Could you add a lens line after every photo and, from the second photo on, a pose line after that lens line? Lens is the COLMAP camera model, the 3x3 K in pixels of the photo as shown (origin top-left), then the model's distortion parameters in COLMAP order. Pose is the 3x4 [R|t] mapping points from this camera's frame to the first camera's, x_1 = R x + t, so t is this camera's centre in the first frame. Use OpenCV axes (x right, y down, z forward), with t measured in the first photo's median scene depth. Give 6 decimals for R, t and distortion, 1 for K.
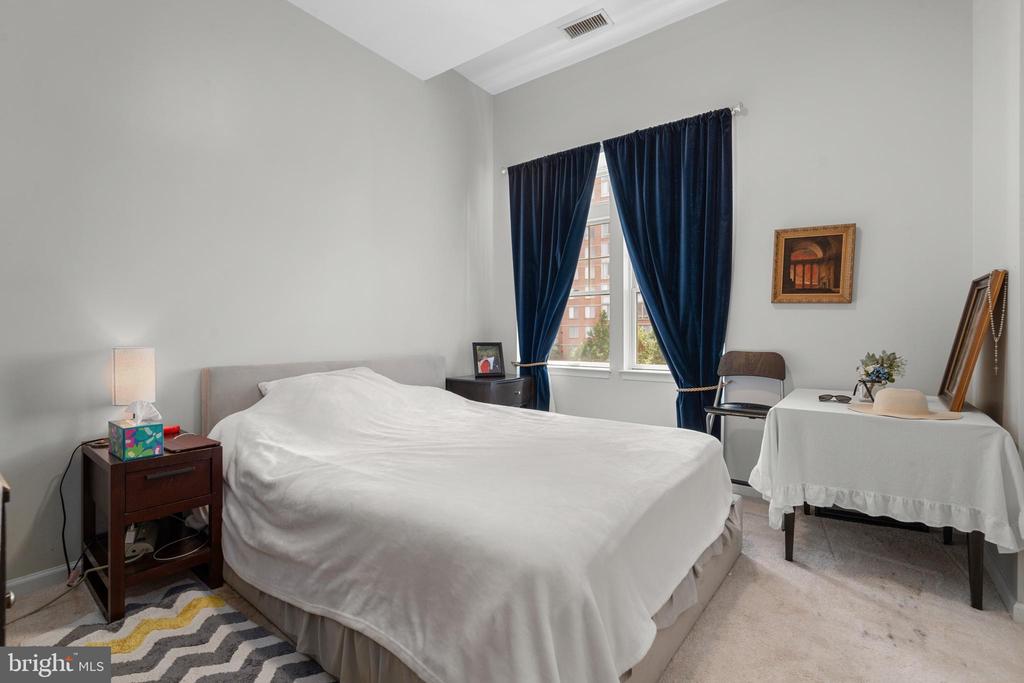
lens RADIAL K [[467.0, 0, 510.6], [0, 467.0, 345.6], [0, 0, 1]] dist [0.000591, 0.000125]
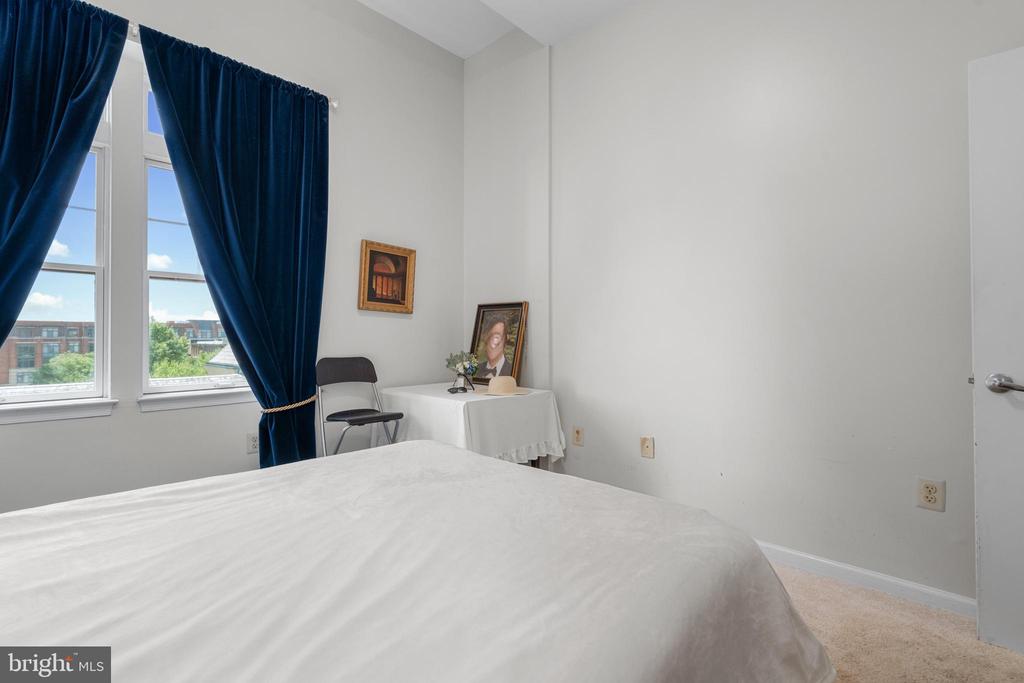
lens RADIAL K [[467.0, 0, 510.6], [0, 467.0, 345.6], [0, 0, 1]] dist [0.000591, 0.000125]
pose [[0.113329, -0.024213, 0.993262, -0.442913], [0.028732, 0.999365, 0.021083, -0.024358], [-0.993142, 0.026150, 0.113952, 0.571916]]
